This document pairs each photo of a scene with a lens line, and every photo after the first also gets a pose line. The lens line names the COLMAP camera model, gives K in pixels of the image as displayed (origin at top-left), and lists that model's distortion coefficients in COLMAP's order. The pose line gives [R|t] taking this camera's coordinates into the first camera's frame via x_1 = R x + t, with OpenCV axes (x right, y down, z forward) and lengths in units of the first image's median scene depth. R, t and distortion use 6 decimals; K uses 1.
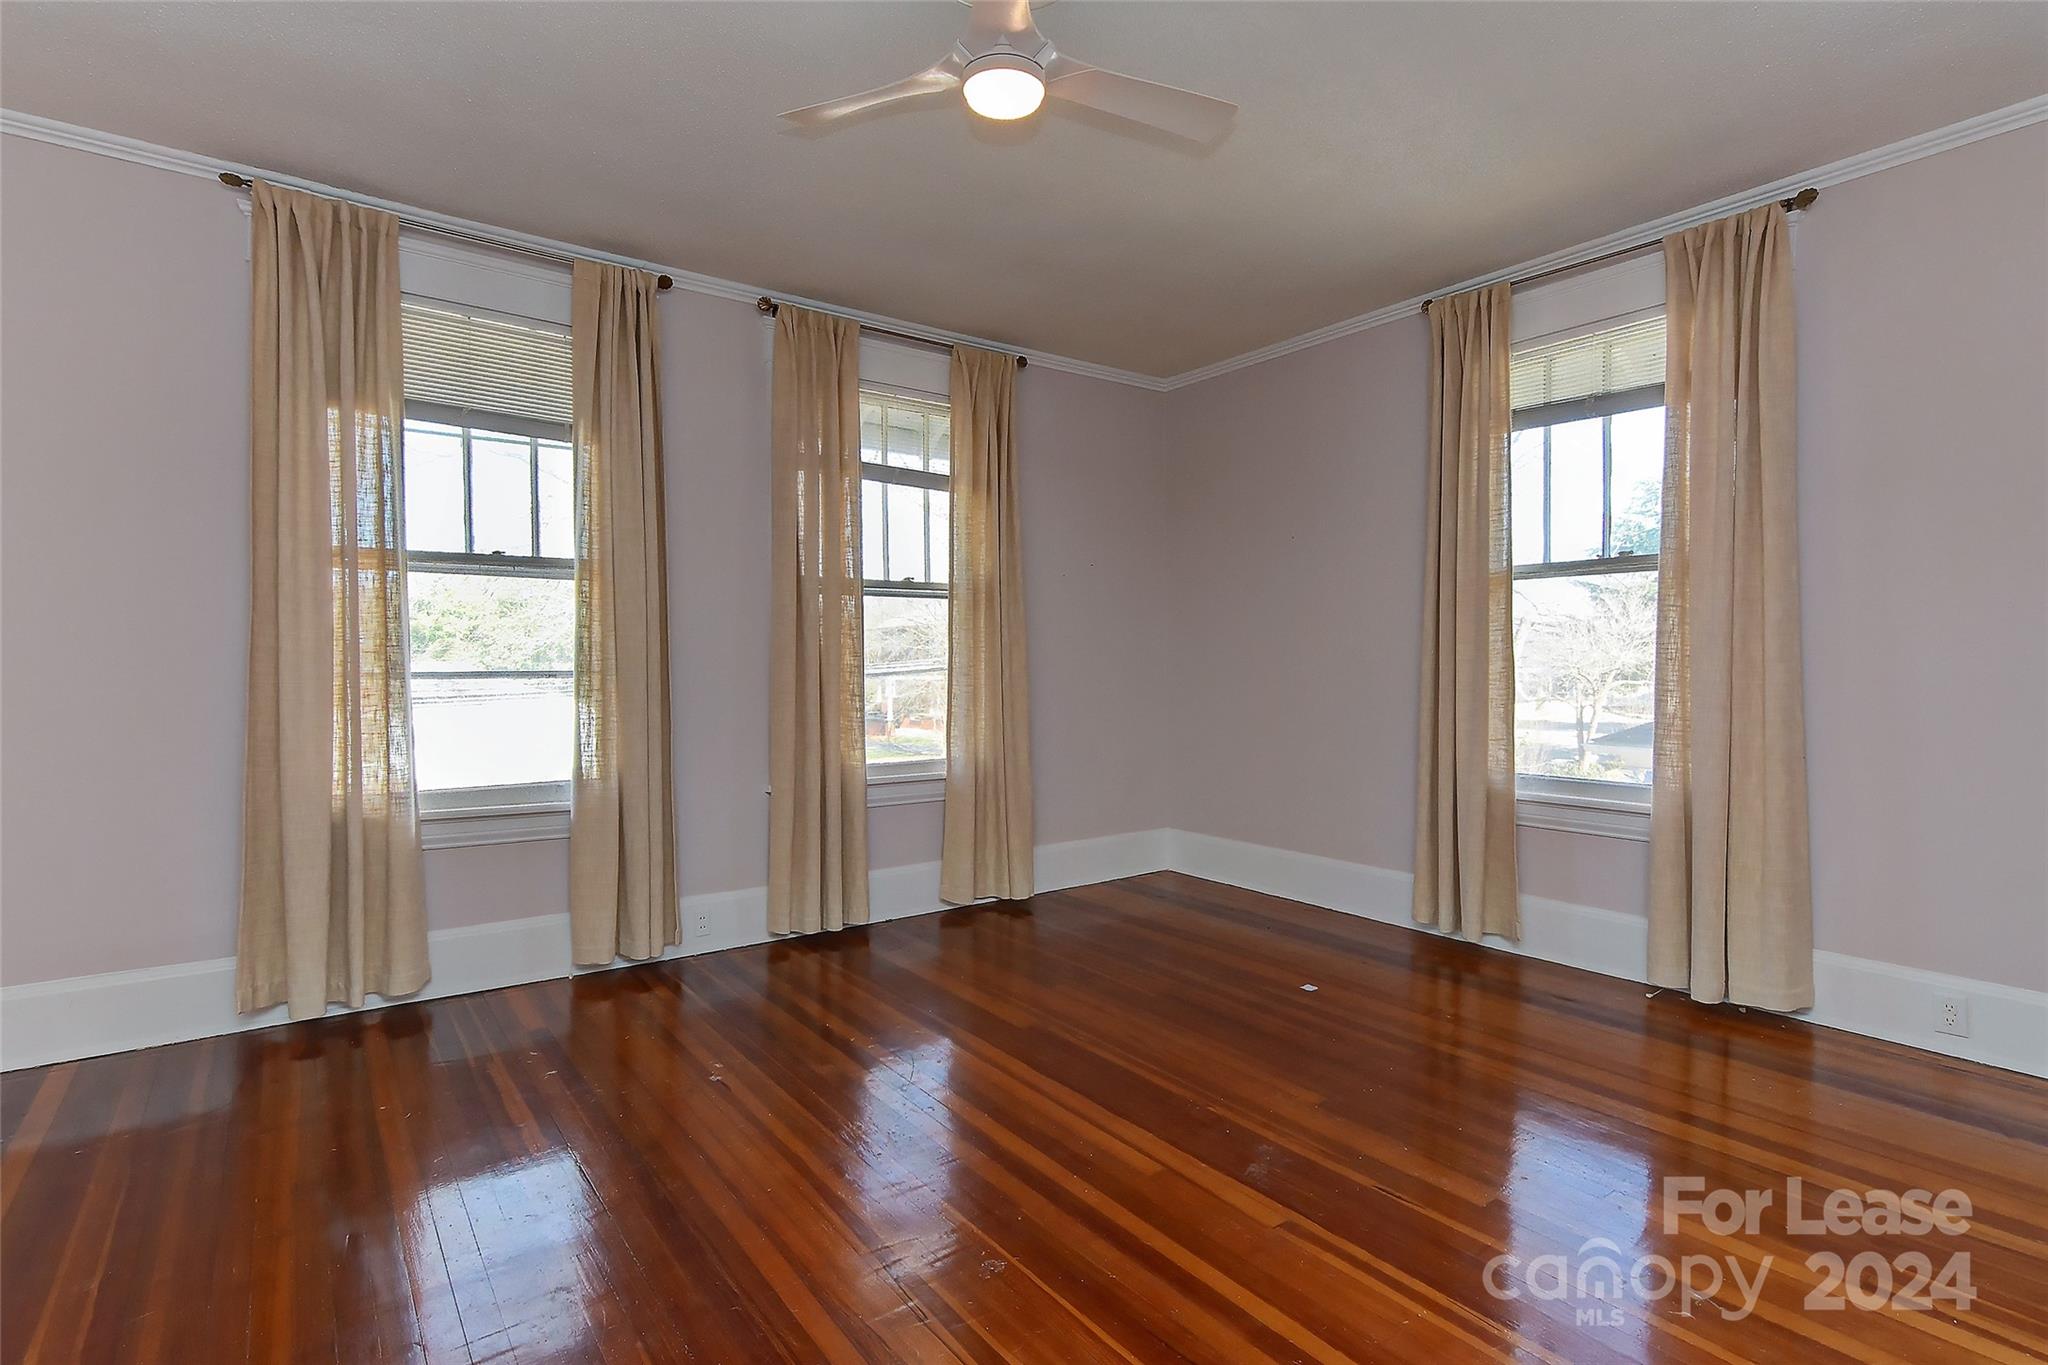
lens RADIAL K [[1004.2, 0, 1019.7], [0, 1004.2, 666.1], [0, 0, 1]] dist [0.010361, -0.000709]
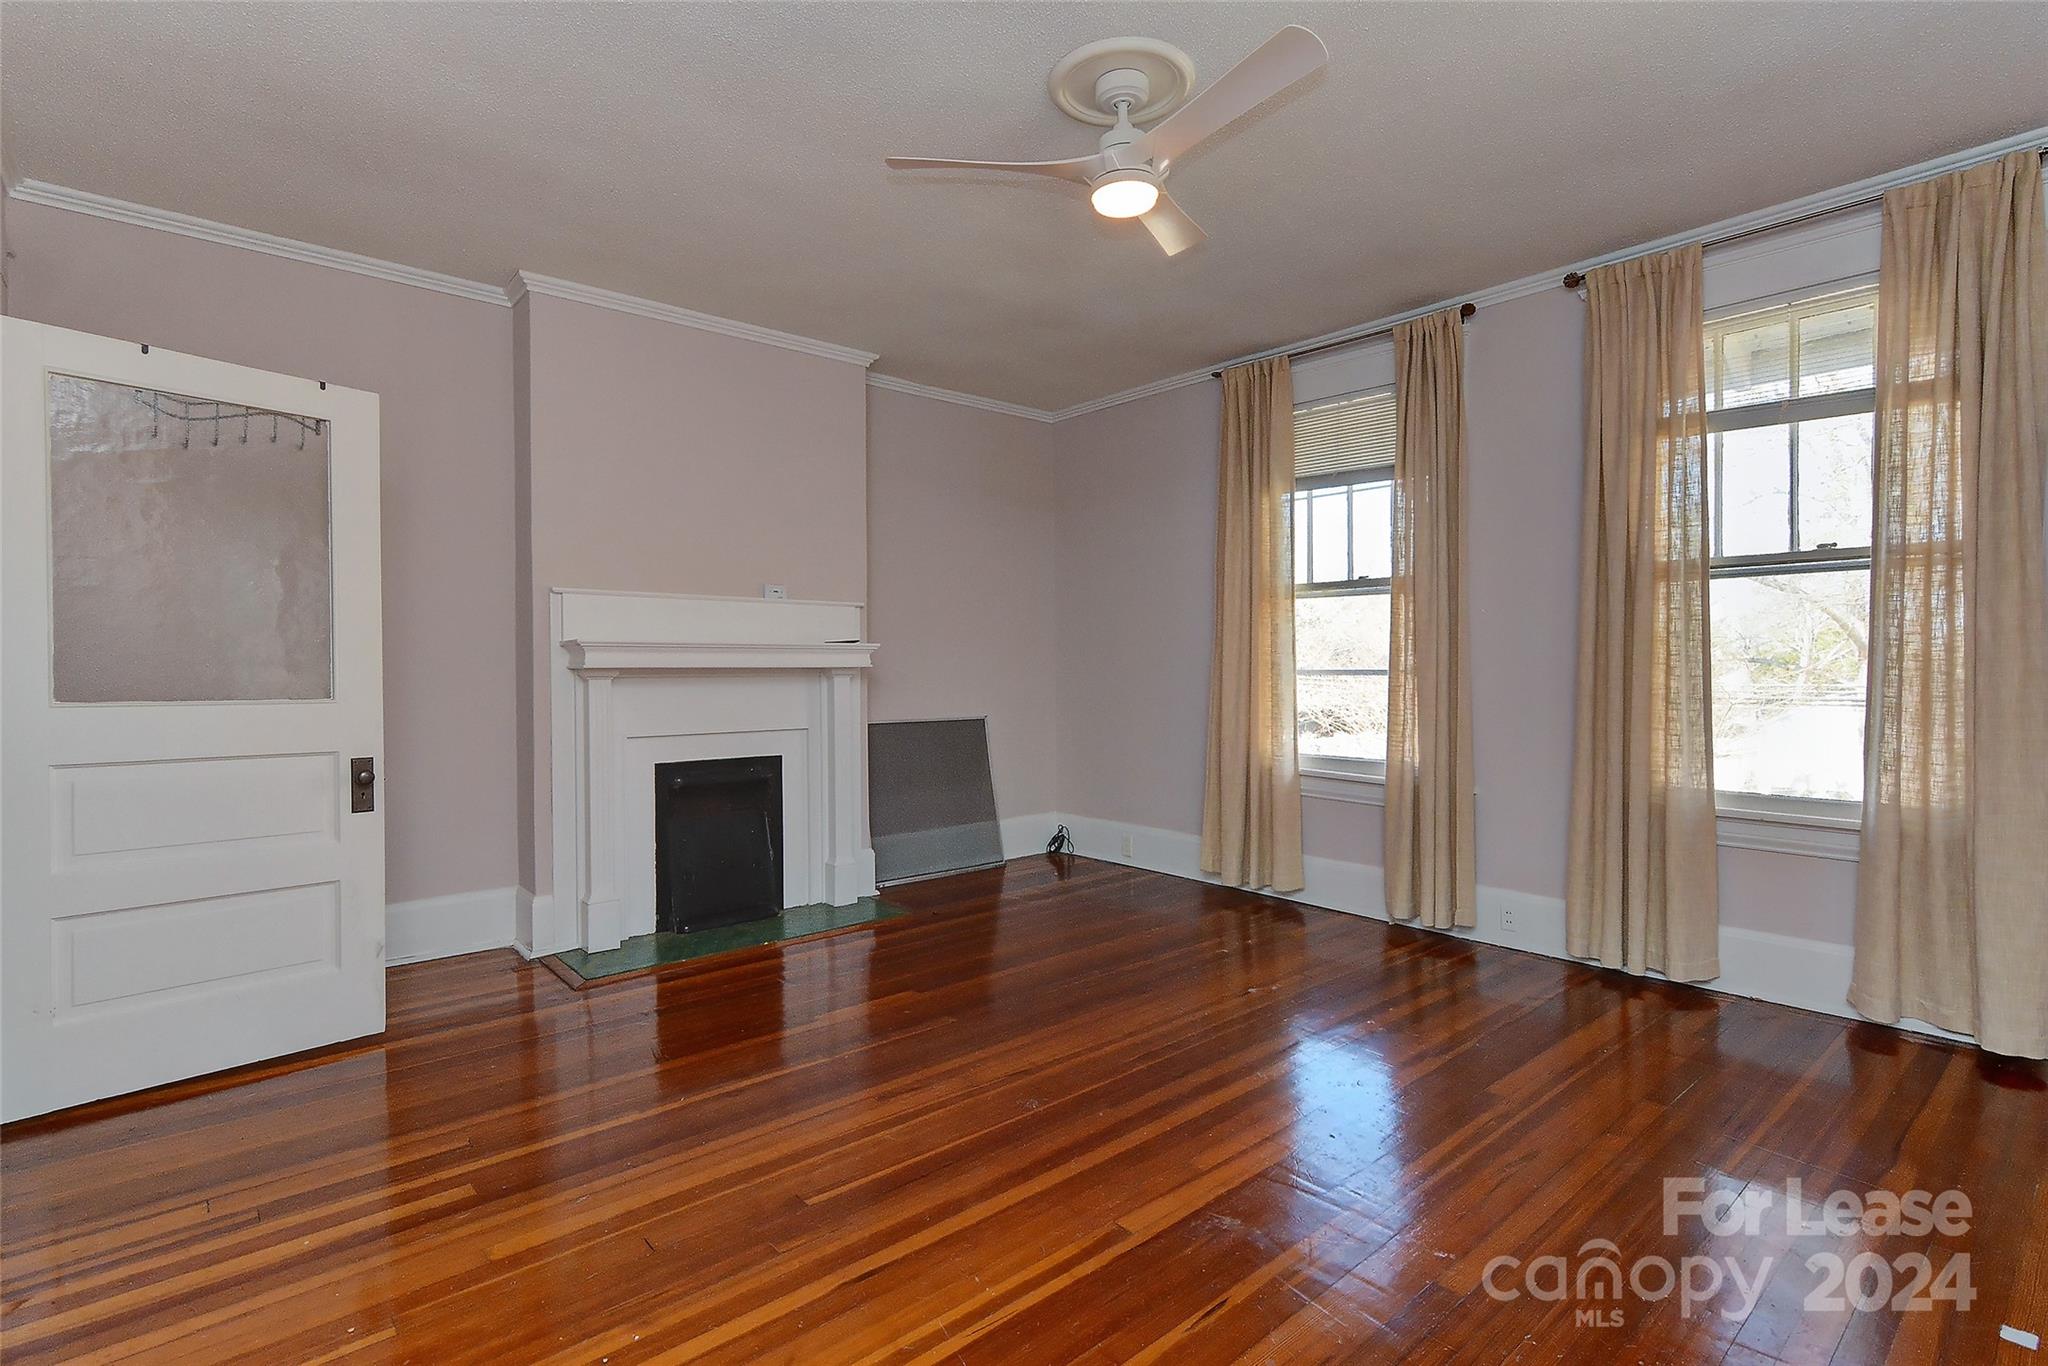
lens RADIAL K [[1004.2, 0, 1069.8], [0, 1004.2, 673.3], [0, 0, 1]] dist [0.010361, -0.000709]
pose [[0.088690, 0.003120, -0.996054, 0.673225], [-0.006088, 0.999978, 0.002590, 0.007843], [0.996041, 0.005834, 0.088707, 0.473504]]
